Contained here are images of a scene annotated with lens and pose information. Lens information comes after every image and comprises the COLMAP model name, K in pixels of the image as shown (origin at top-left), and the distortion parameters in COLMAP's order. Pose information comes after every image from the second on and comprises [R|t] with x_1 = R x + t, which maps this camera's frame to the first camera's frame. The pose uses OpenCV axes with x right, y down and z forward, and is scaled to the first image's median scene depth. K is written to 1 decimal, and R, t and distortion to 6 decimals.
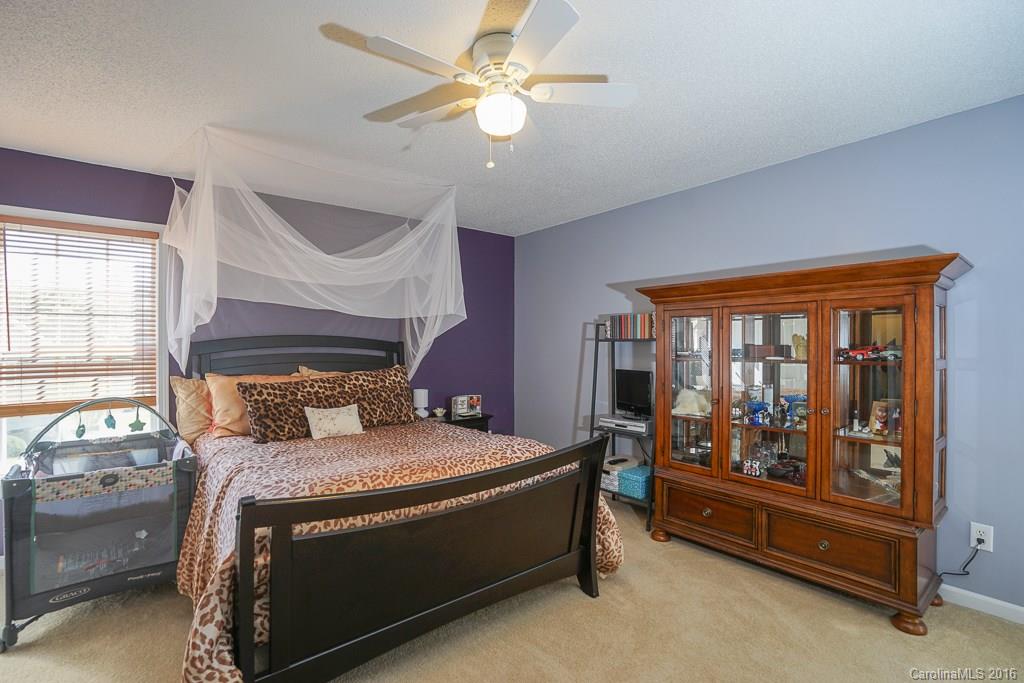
lens RADIAL K [[483.0, 0, 516.3], [0, 483.0, 344.6], [0, 0, 1]] dist [-0.060877, 0.025356]
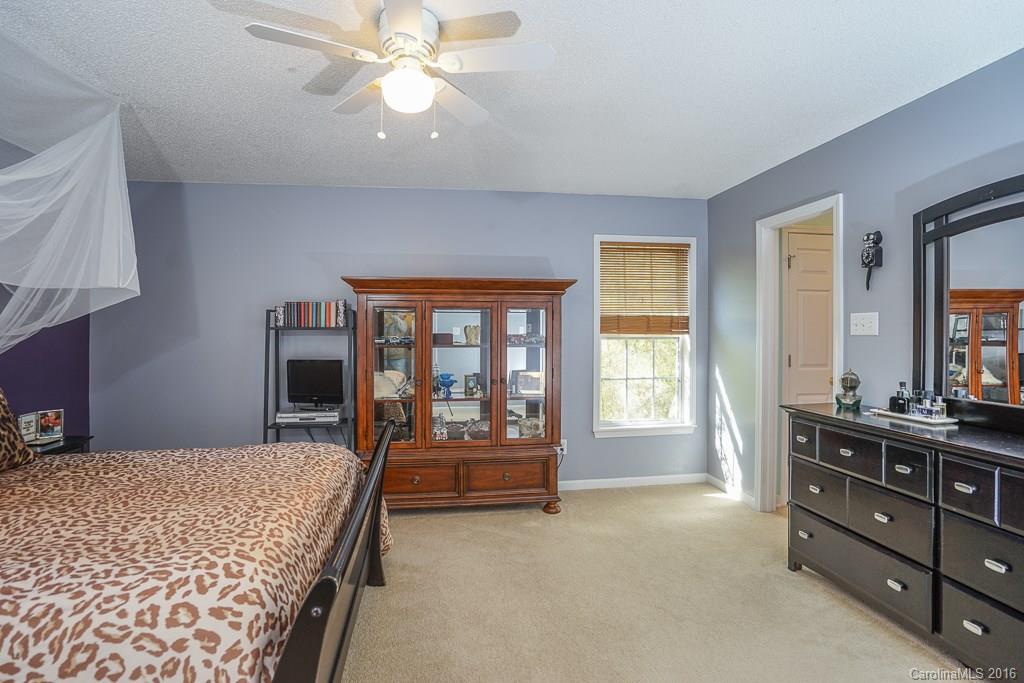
lens RADIAL K [[483.0, 0, 516.3], [0, 483.0, 344.6], [0, 0, 1]] dist [-0.060877, 0.025356]
pose [[0.503789, -0.020360, 0.863587, -0.412460], [-0.003179, 0.999672, 0.025423, -0.002657], [-0.863821, -0.015553, 0.503559, 0.187732]]
